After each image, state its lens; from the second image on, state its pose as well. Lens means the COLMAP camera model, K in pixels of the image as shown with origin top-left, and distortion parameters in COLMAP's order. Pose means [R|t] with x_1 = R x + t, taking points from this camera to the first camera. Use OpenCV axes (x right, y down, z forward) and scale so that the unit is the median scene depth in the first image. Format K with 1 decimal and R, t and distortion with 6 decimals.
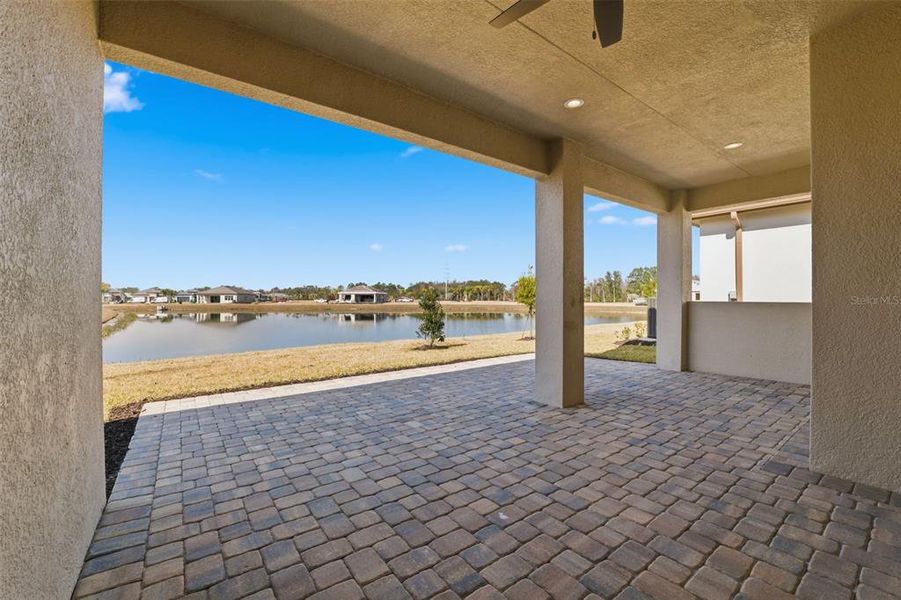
lens RADIAL K [[373.9, 0, 452.8], [0, 373.9, 299.6], [0, 0, 1]] dist [-0.016492, -0.000062]
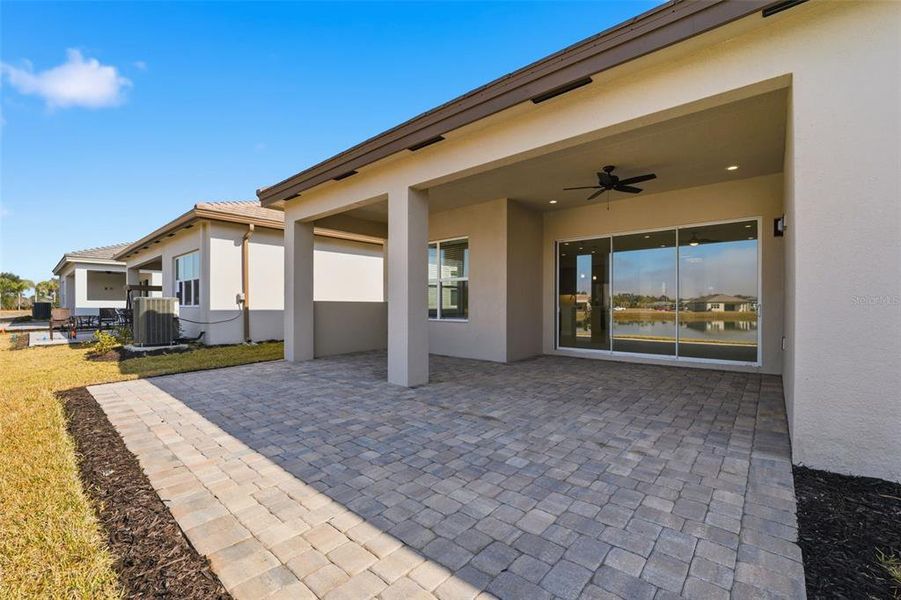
lens RADIAL K [[373.9, 0, 453.3], [0, 373.9, 304.9], [0, 0, 1]] dist [-0.016492, -0.000062]
pose [[-0.218898, 0.003259, 0.975742, -1.032880], [0.000485, 0.999995, -0.003231, 0.037493], [-0.975748, -0.000234, -0.218899, 1.283641]]
